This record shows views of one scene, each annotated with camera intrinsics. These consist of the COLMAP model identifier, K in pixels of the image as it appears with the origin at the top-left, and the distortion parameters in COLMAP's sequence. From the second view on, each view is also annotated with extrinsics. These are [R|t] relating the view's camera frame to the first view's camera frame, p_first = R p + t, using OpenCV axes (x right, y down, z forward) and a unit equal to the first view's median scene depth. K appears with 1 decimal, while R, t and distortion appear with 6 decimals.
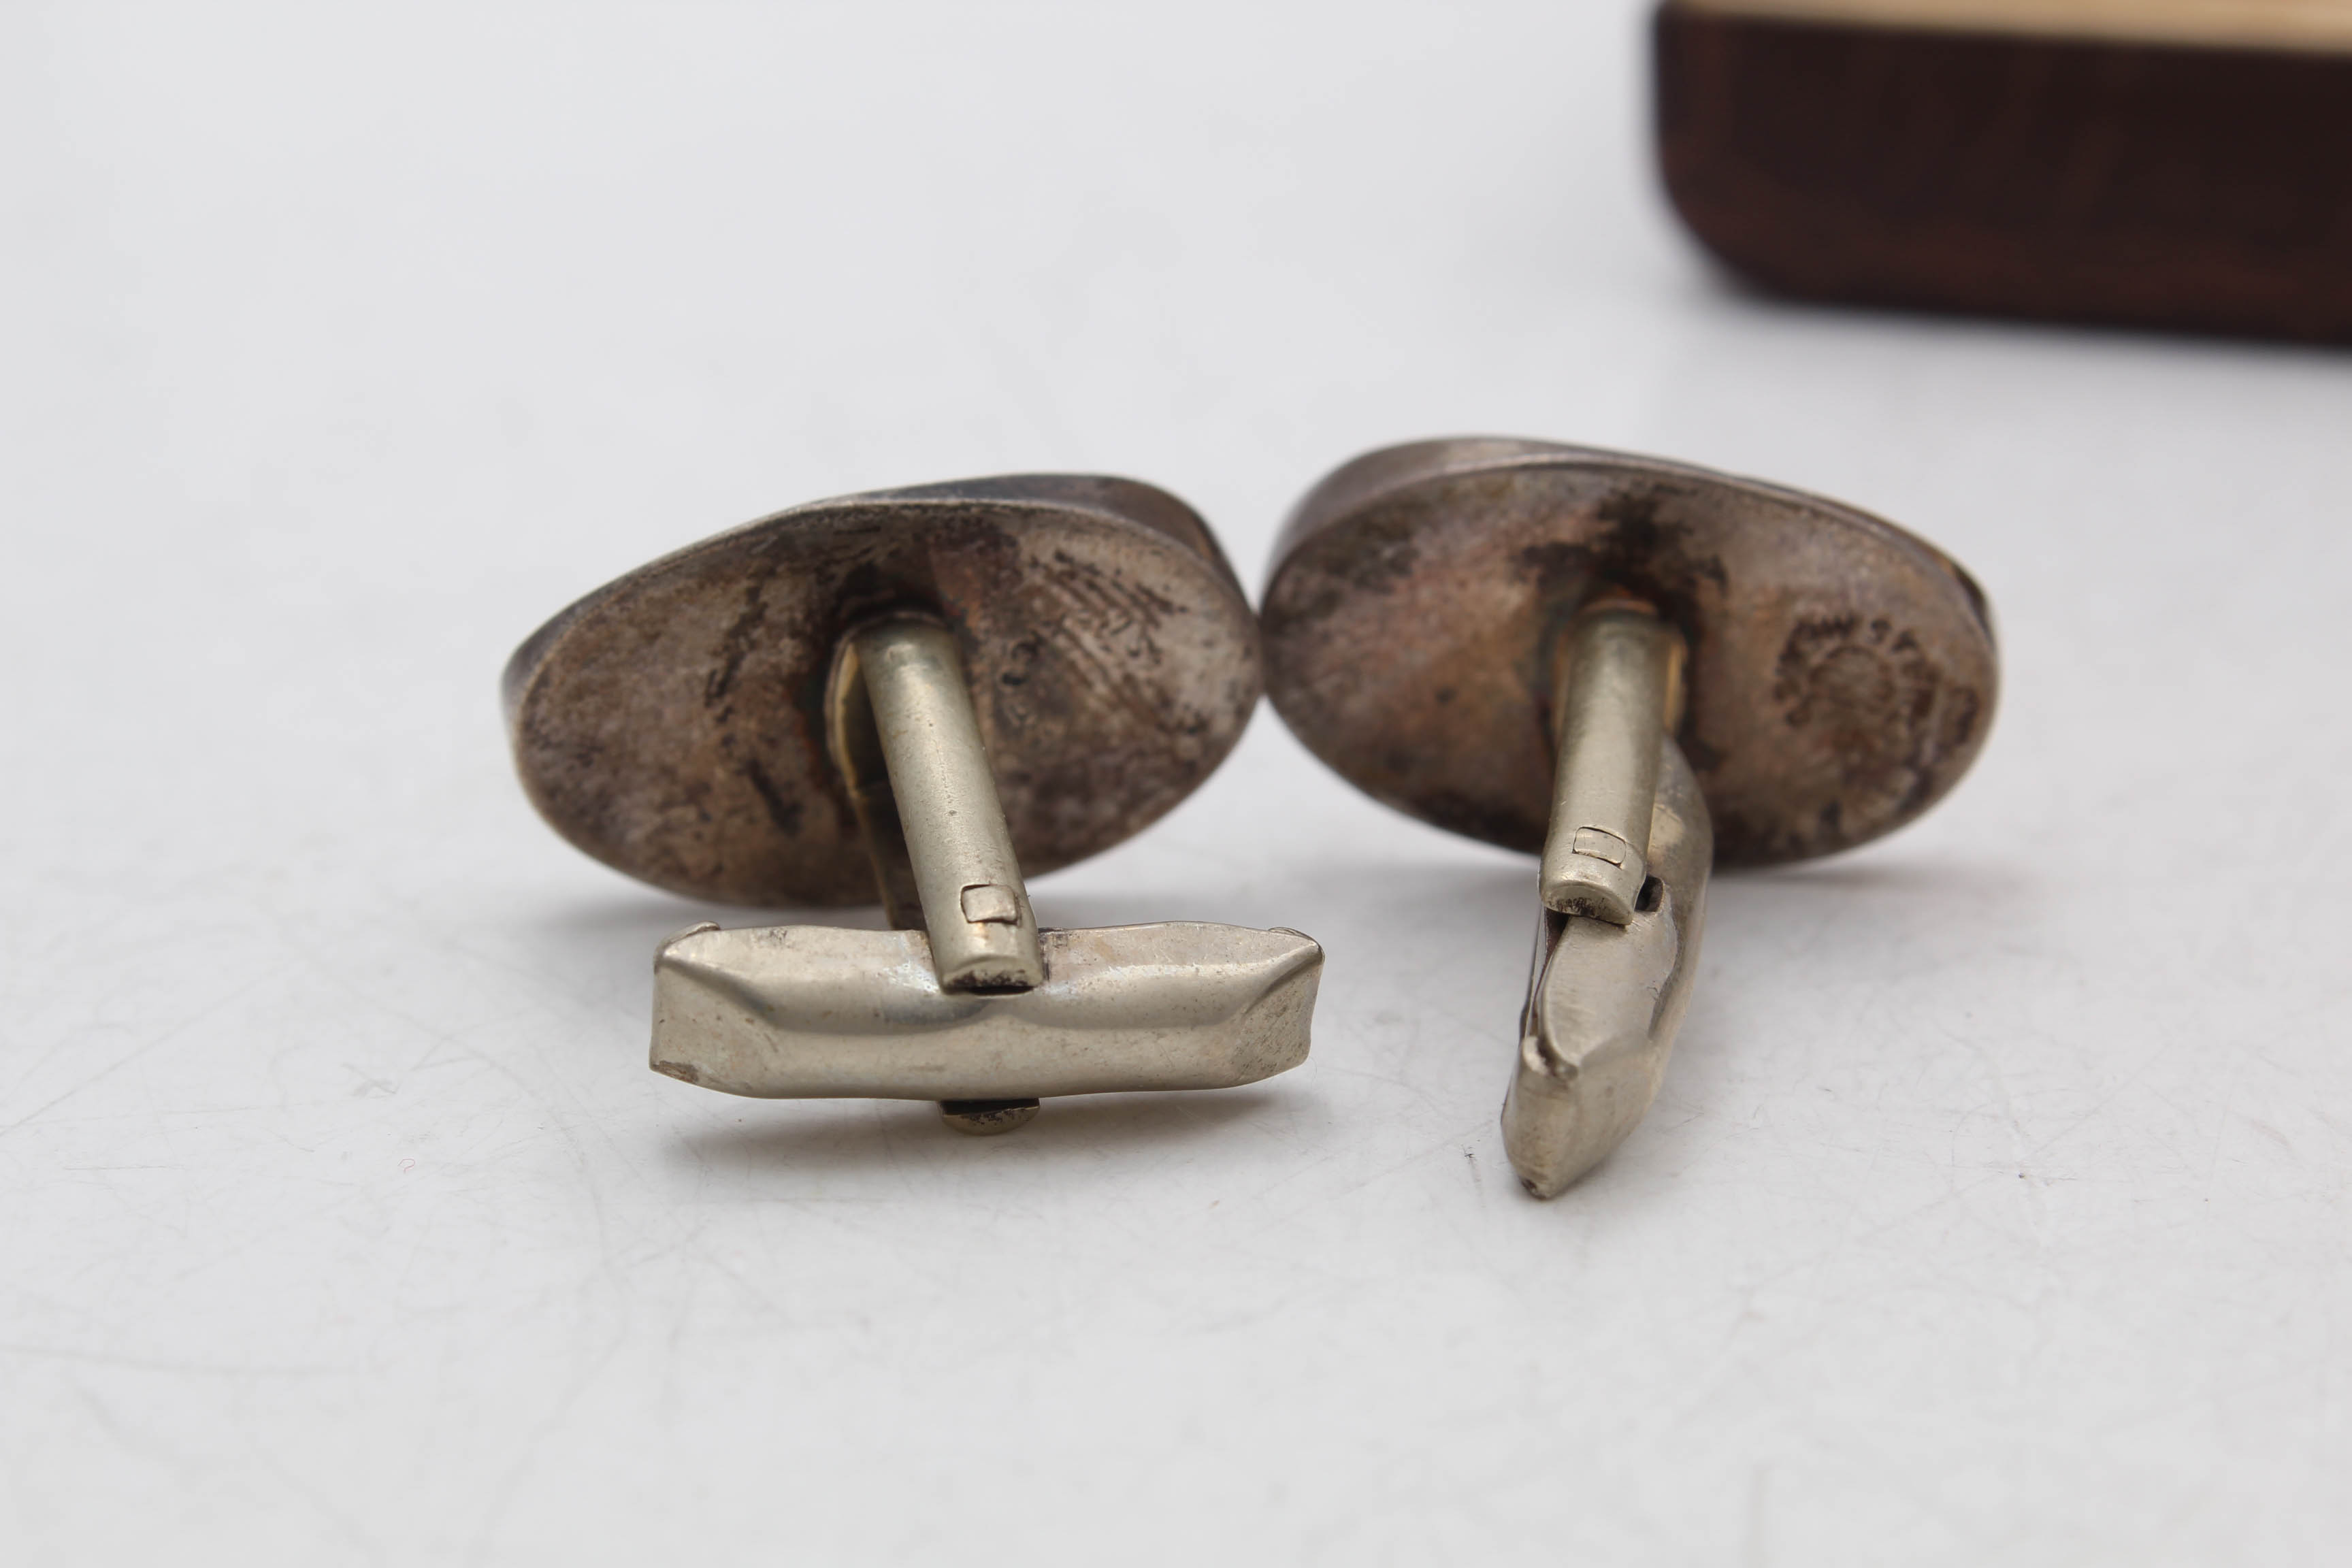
lens RADIAL K [[5884.1, 0, 1106.0], [0, 5884.1, 777.6], [0, 0, 1]] dist [0.070933, 0.879783]
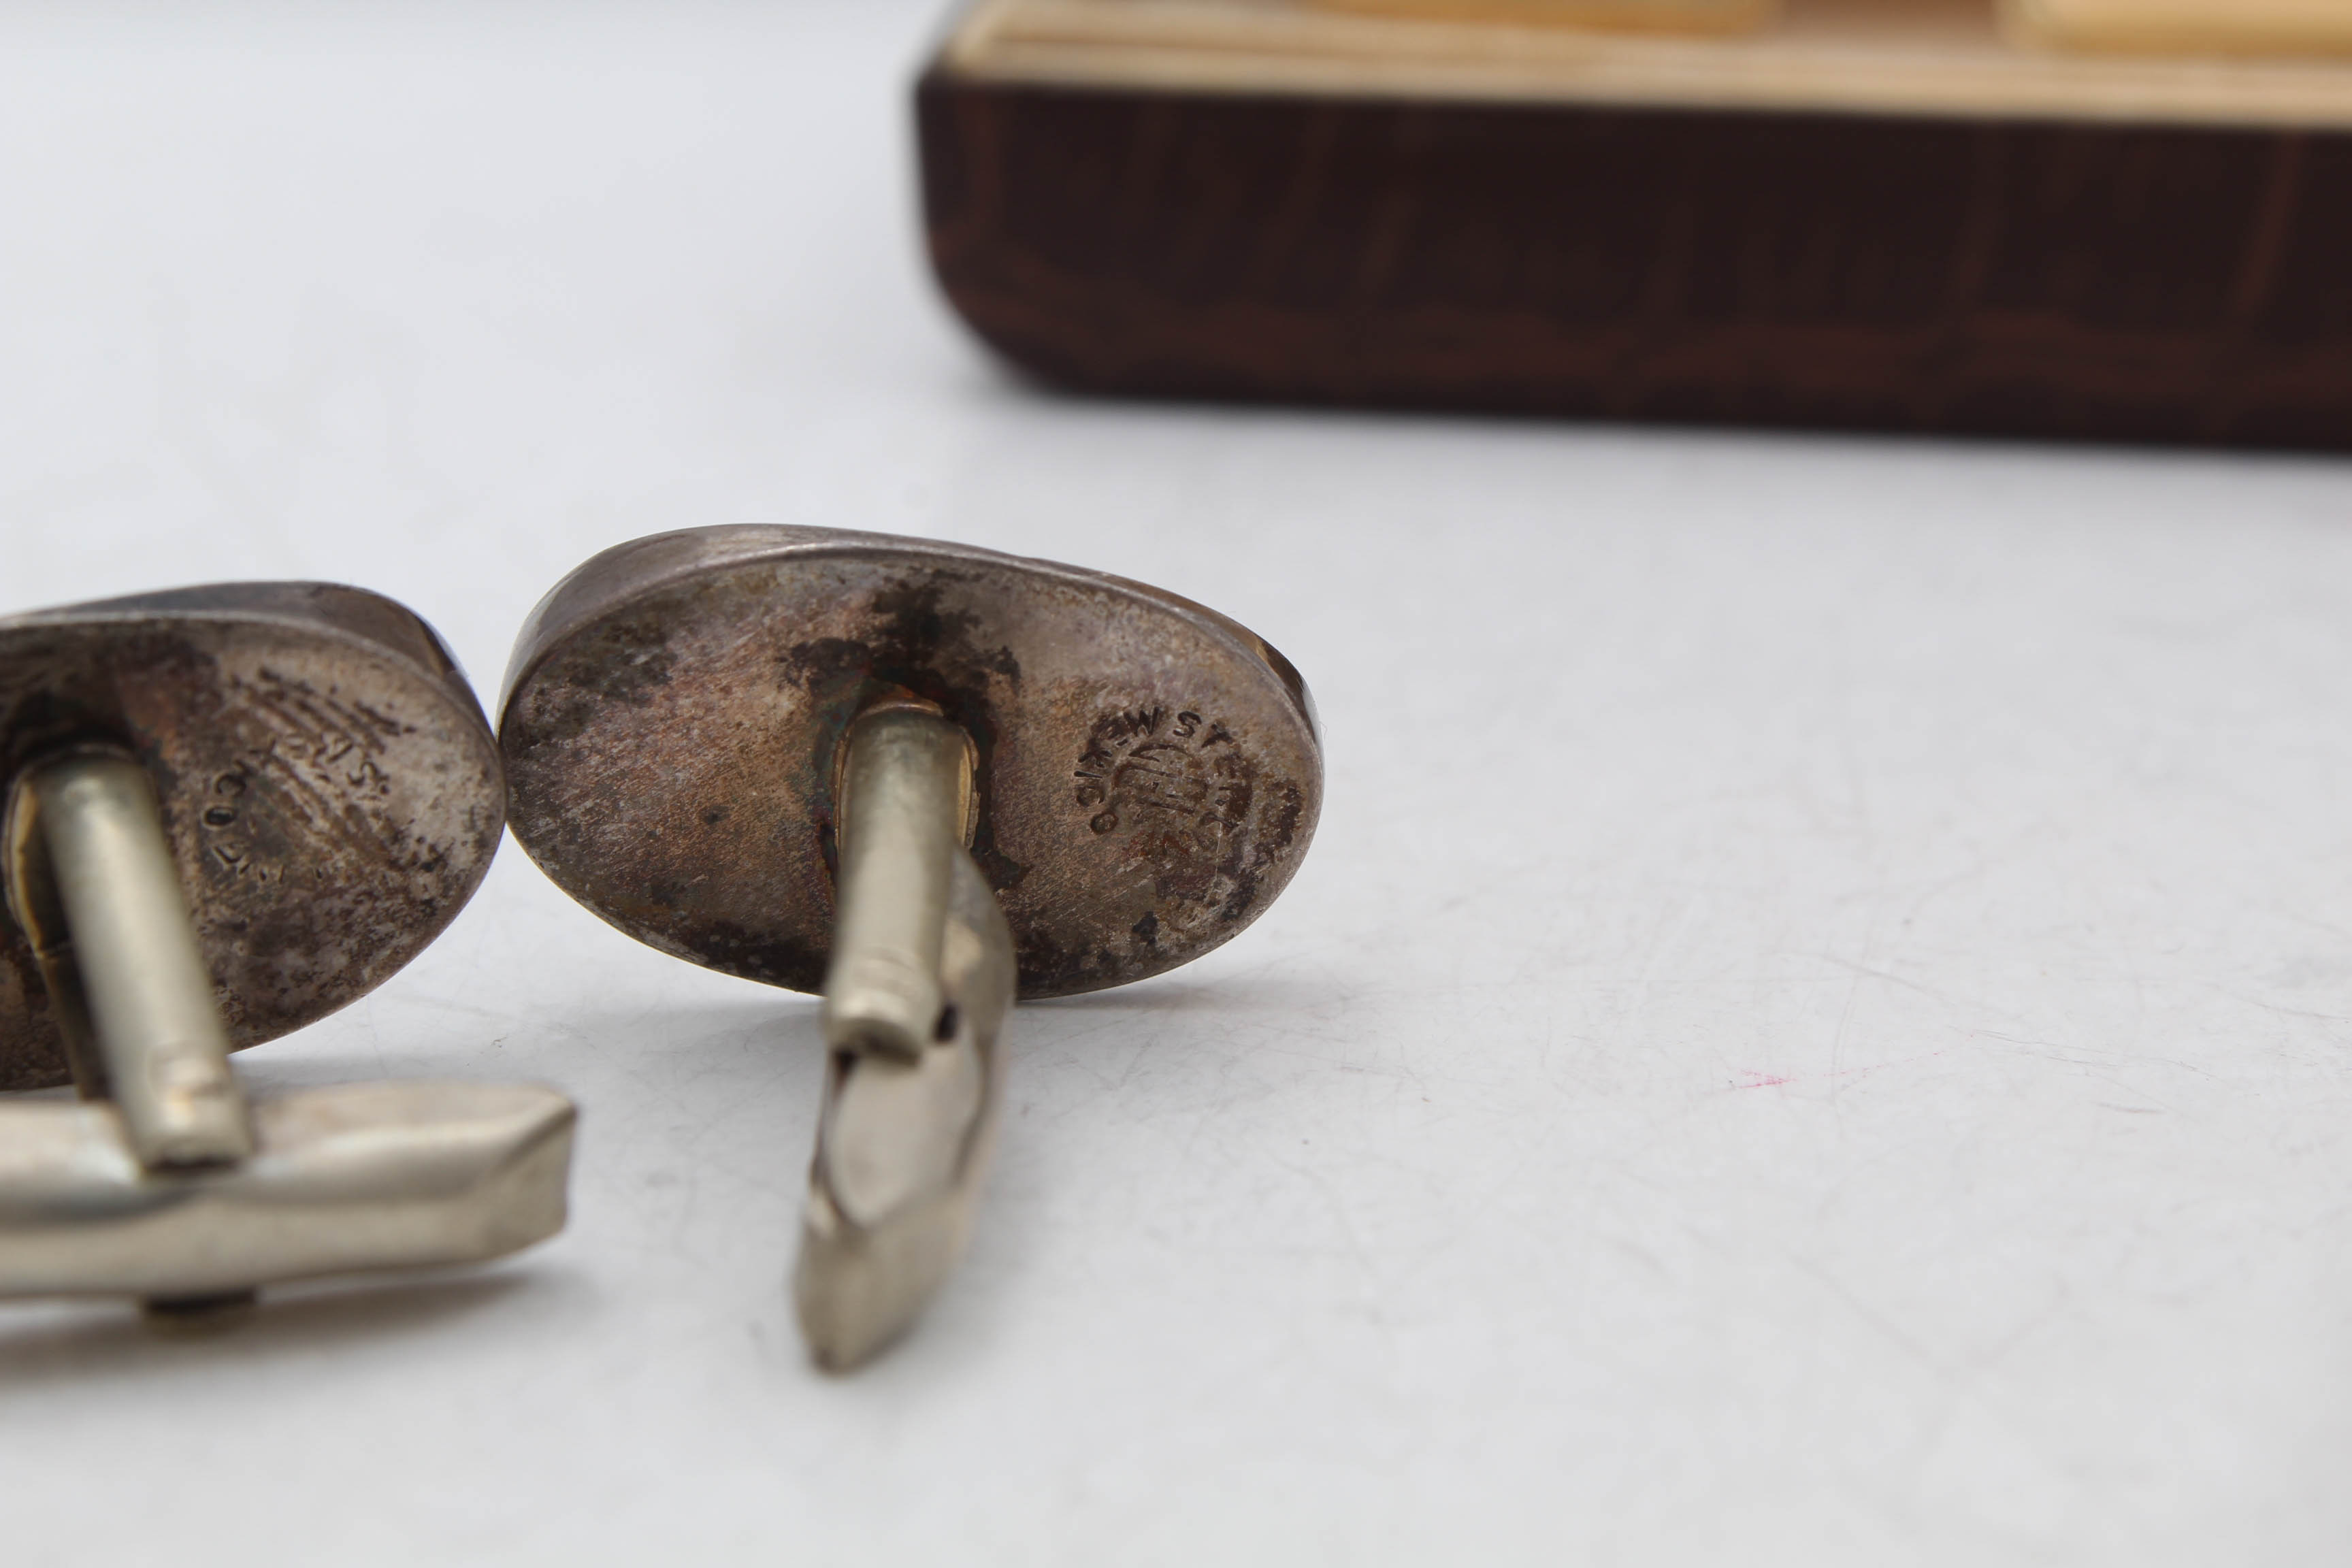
lens RADIAL K [[5884.1, 0, 1106.0], [0, 5884.1, 777.6], [0, 0, 1]] dist [0.070933, 0.879783]
pose [[0.992384, -0.043383, 0.115290, 0.014428], [0.046579, 0.998597, -0.025177, 0.005804], [-0.114036, 0.030356, 0.993013, 0.106733]]
